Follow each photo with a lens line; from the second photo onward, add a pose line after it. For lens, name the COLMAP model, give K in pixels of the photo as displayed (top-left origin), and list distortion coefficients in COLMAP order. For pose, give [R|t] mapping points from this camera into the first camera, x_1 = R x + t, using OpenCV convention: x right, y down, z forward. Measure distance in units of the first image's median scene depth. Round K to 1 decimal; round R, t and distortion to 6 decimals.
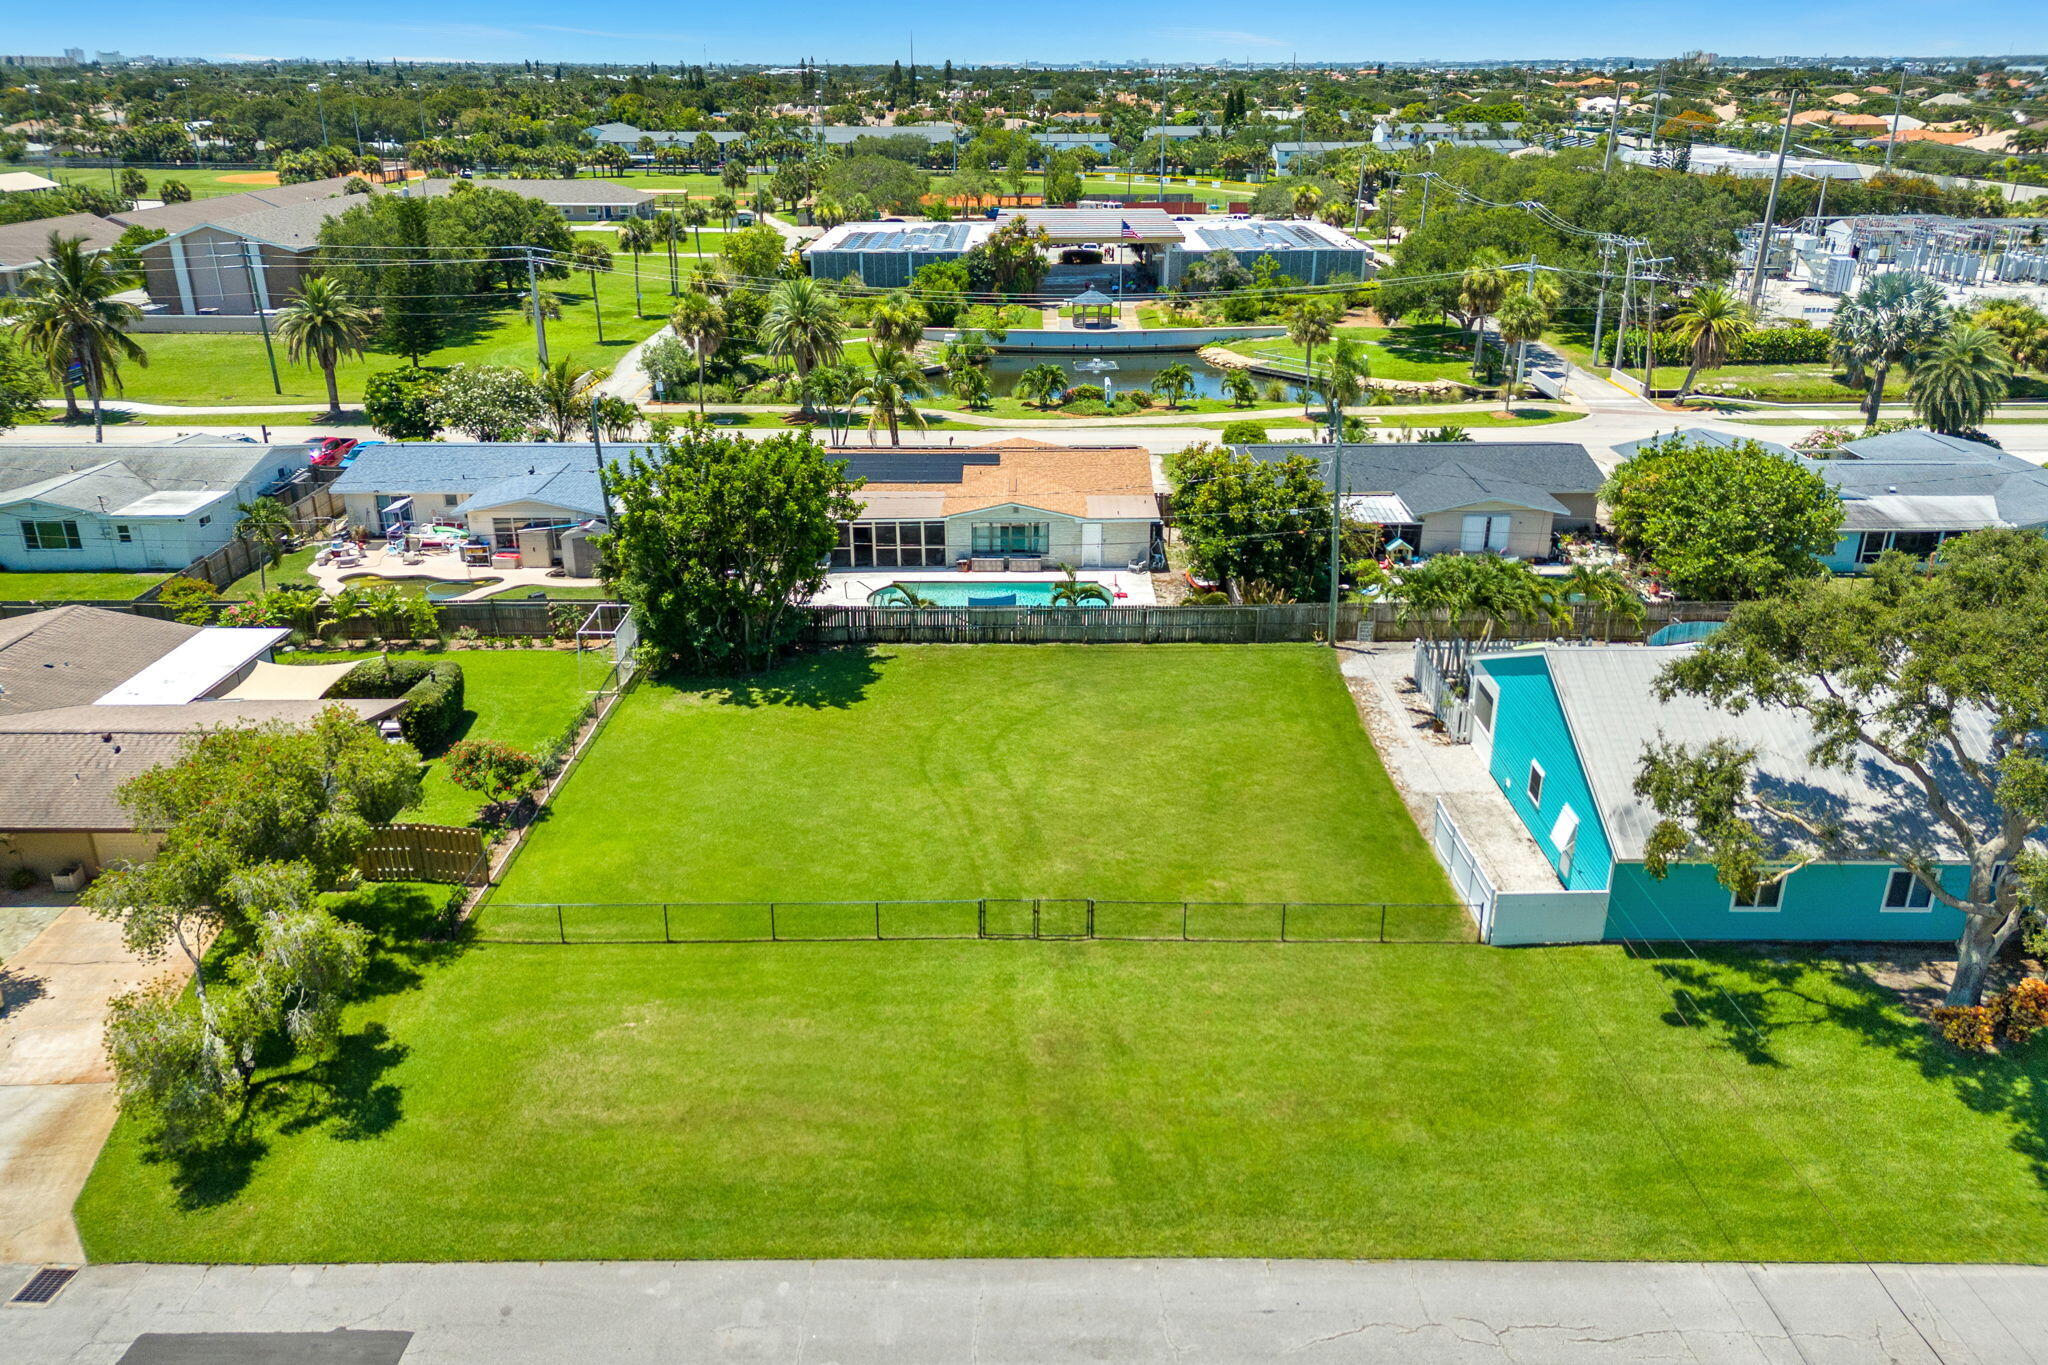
lens RADIAL K [[1506.9, 0, 1032.0], [0, 1506.9, 684.8], [0, 0, 1]] dist [0.070363, -0.070651]
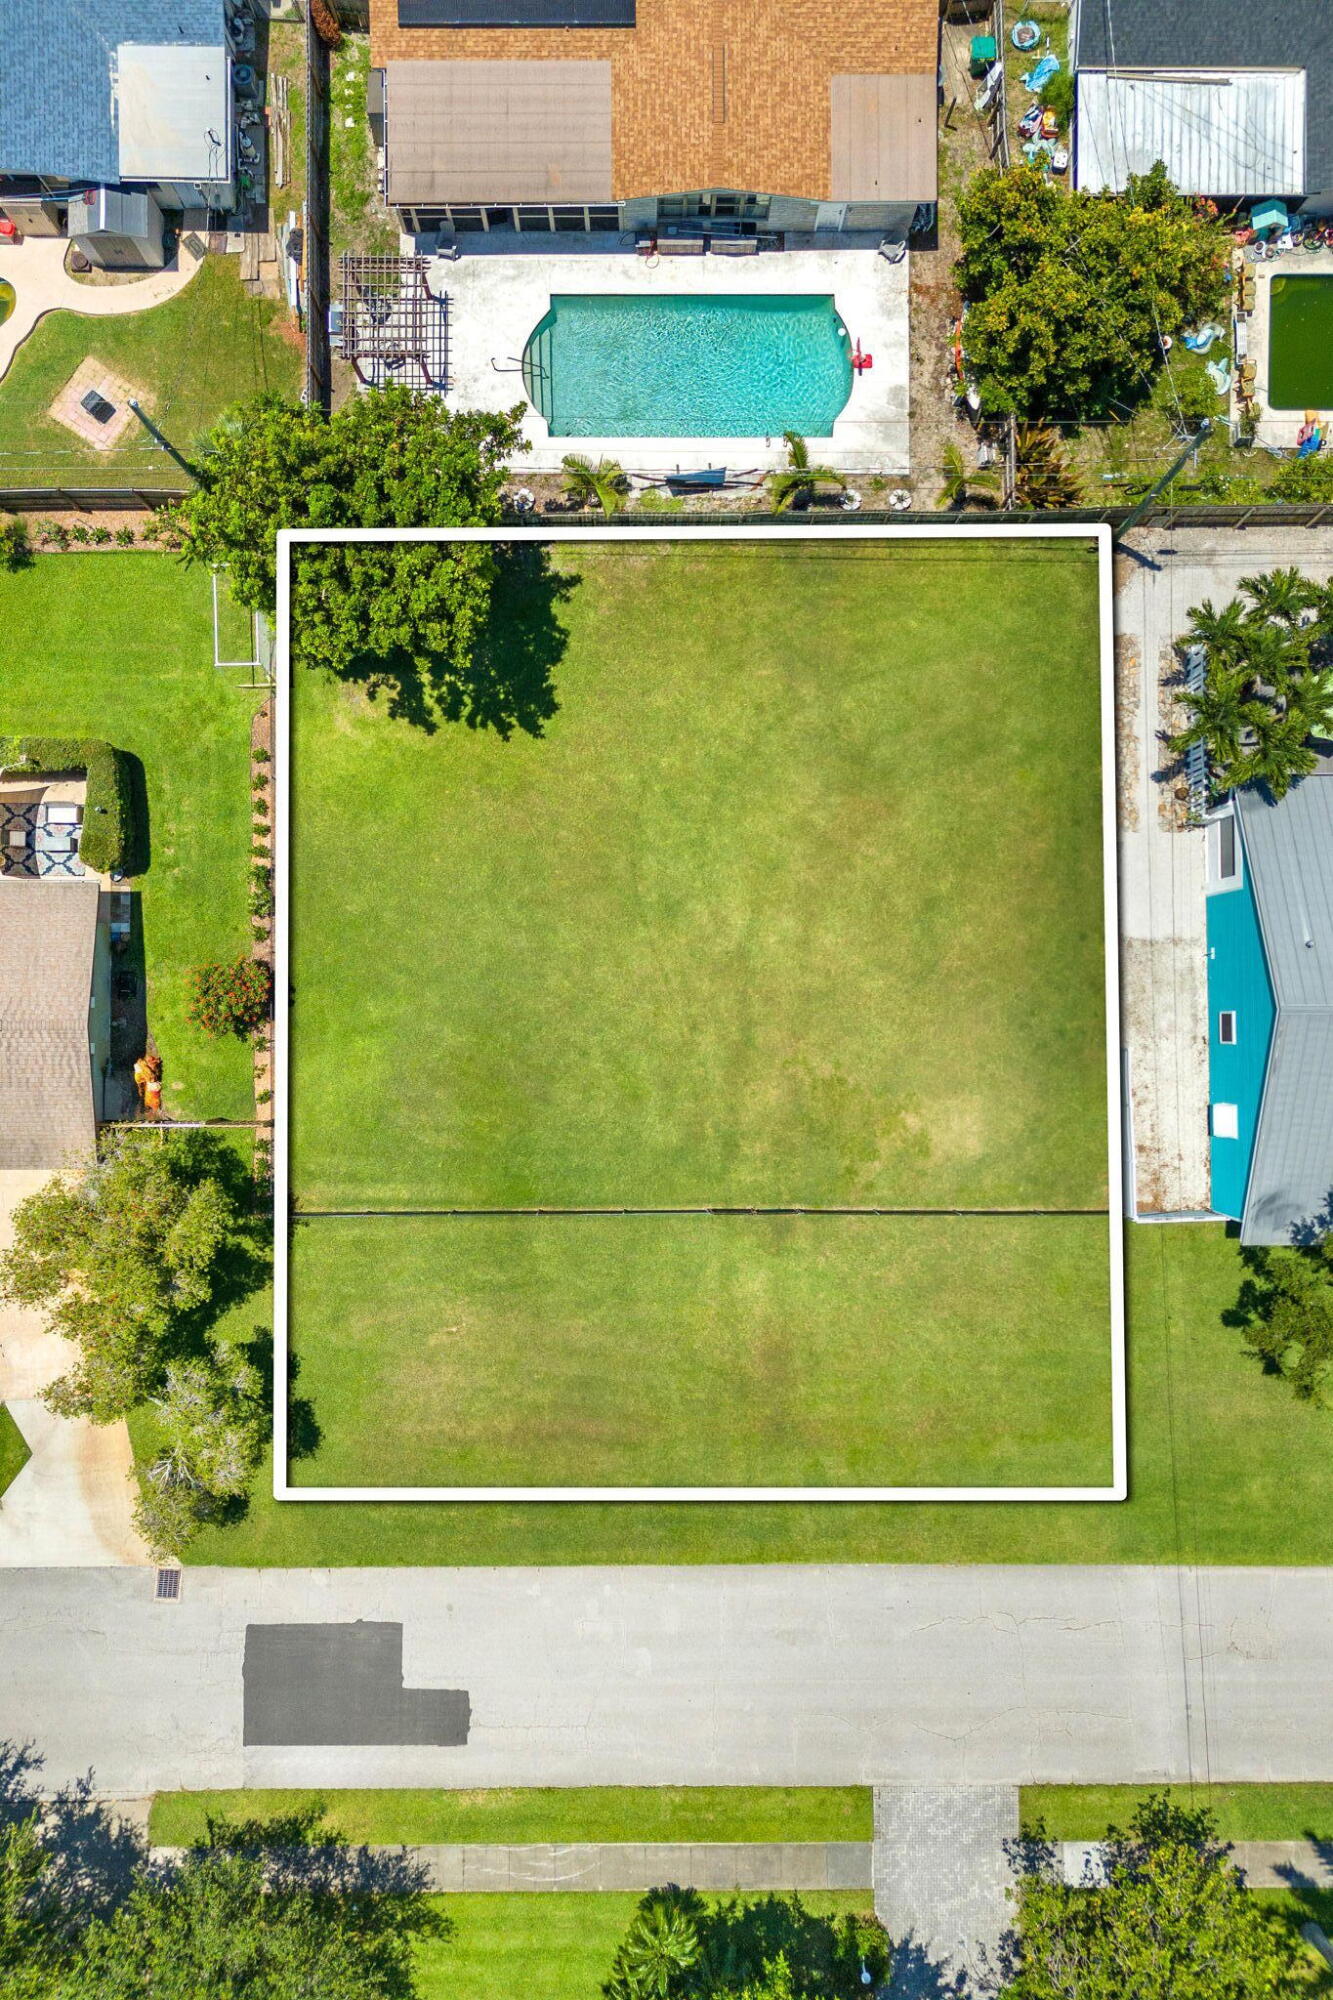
lens RADIAL K [[1471.6, 0, 668.7], [0, 1471.6, 992.2], [0, 0, 1]] dist [0.070363, -0.070651]
pose [[0.999940, -0.009026, 0.006152, -0.048298], [-0.002106, 0.393324, 0.919397, -0.677560], [-0.010718, -0.919355, 0.393282, 0.467773]]
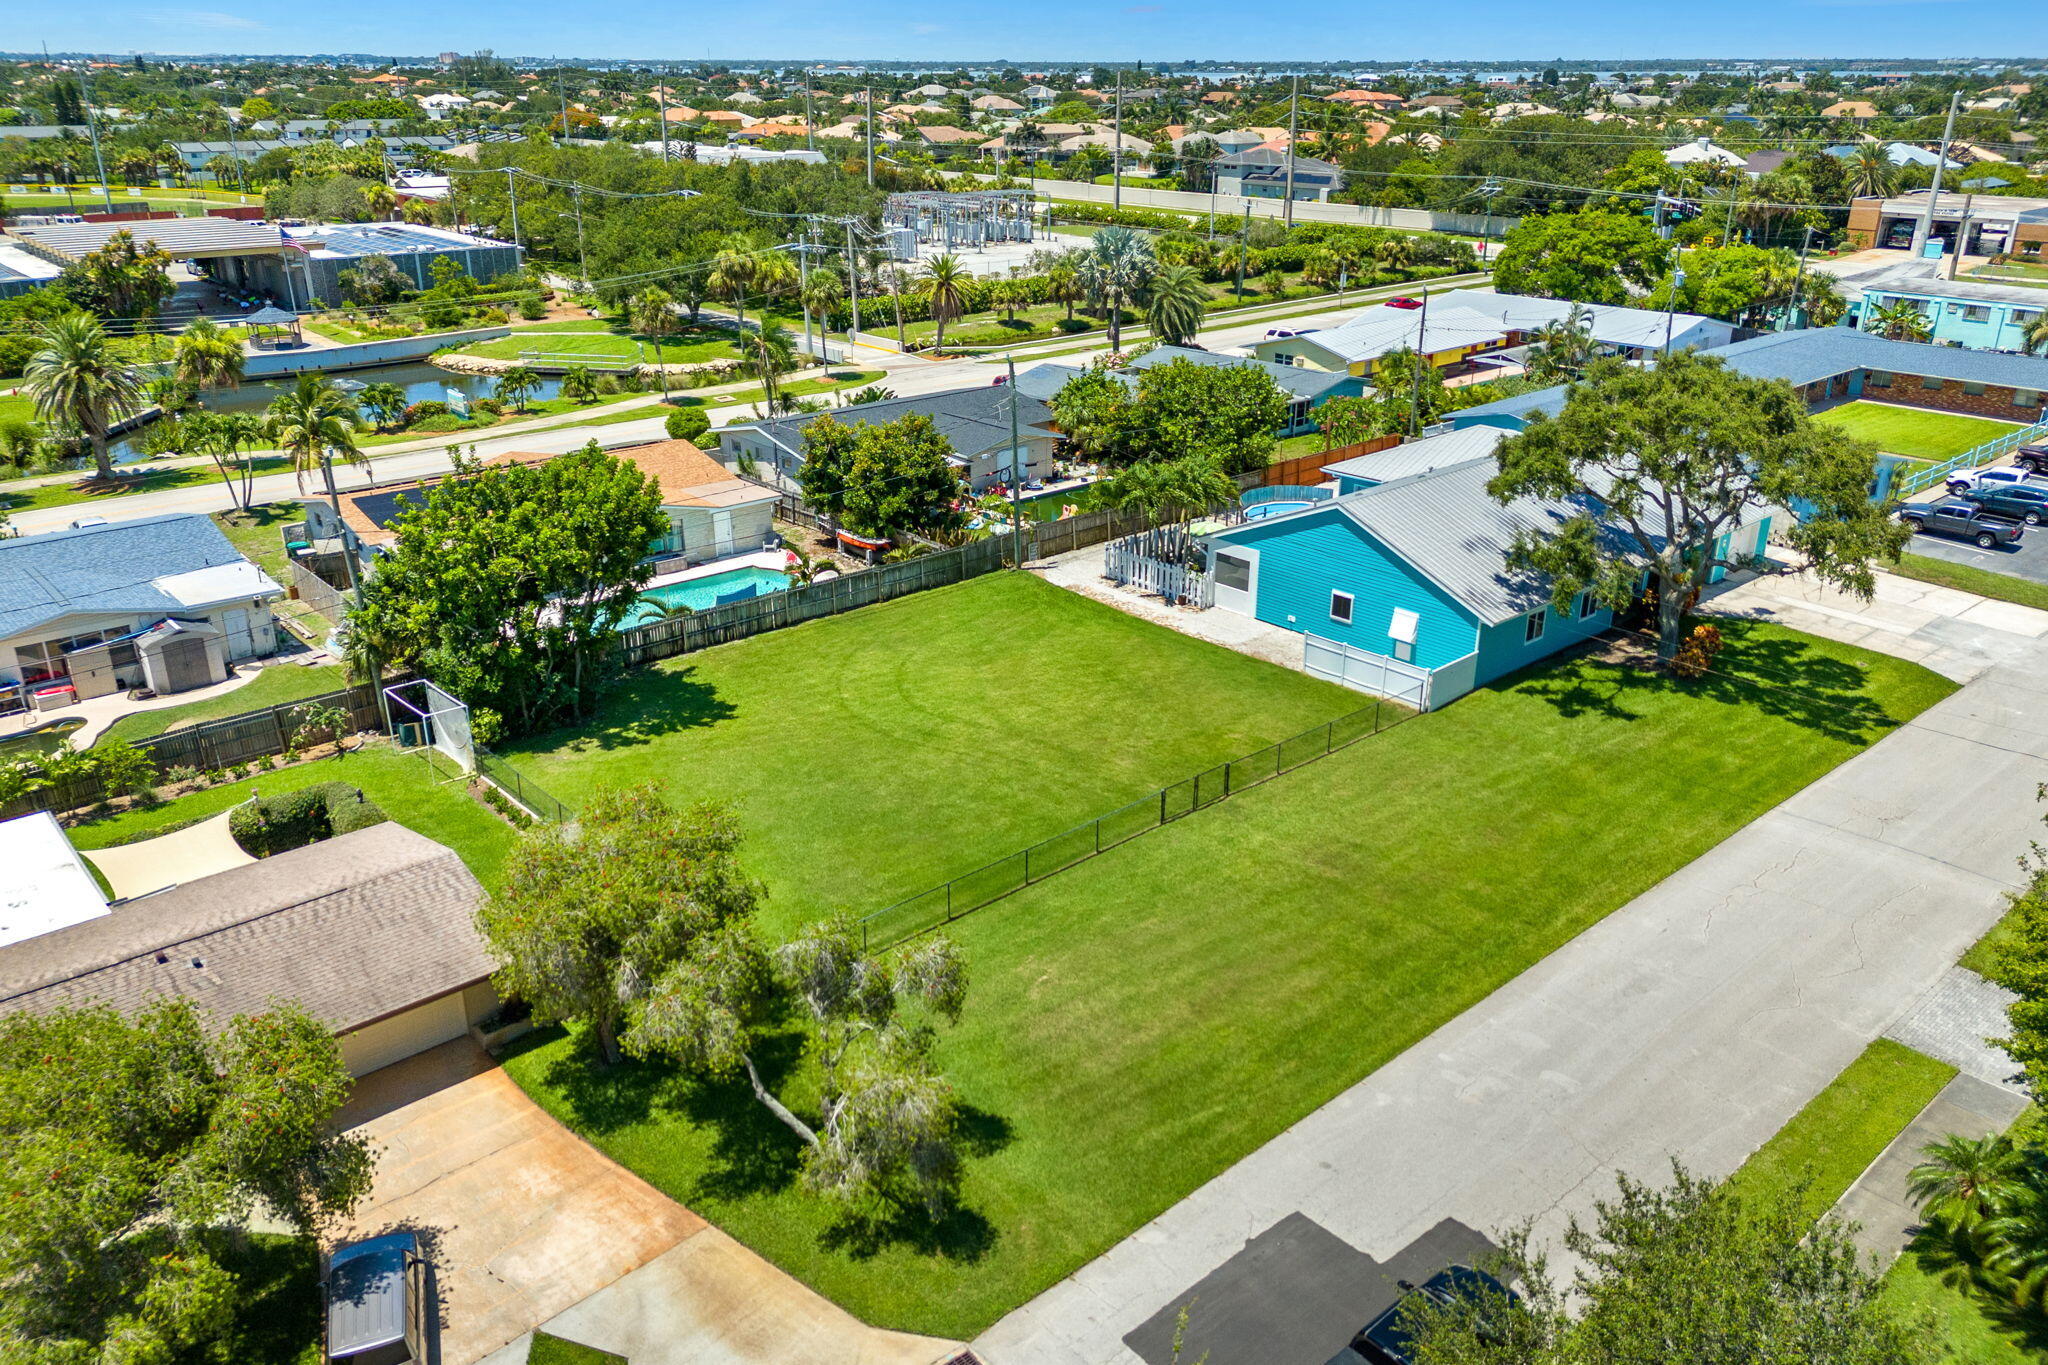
lens RADIAL K [[1506.9, 0, 1032.0], [0, 1506.9, 684.8], [0, 0, 1]] dist [0.070363, -0.070651]
pose [[0.743914, -0.248584, 0.620321, -0.531440], [0.248129, 0.964630, 0.088993, -0.040091], [-0.620503, 0.087717, 0.779283, 0.112920]]
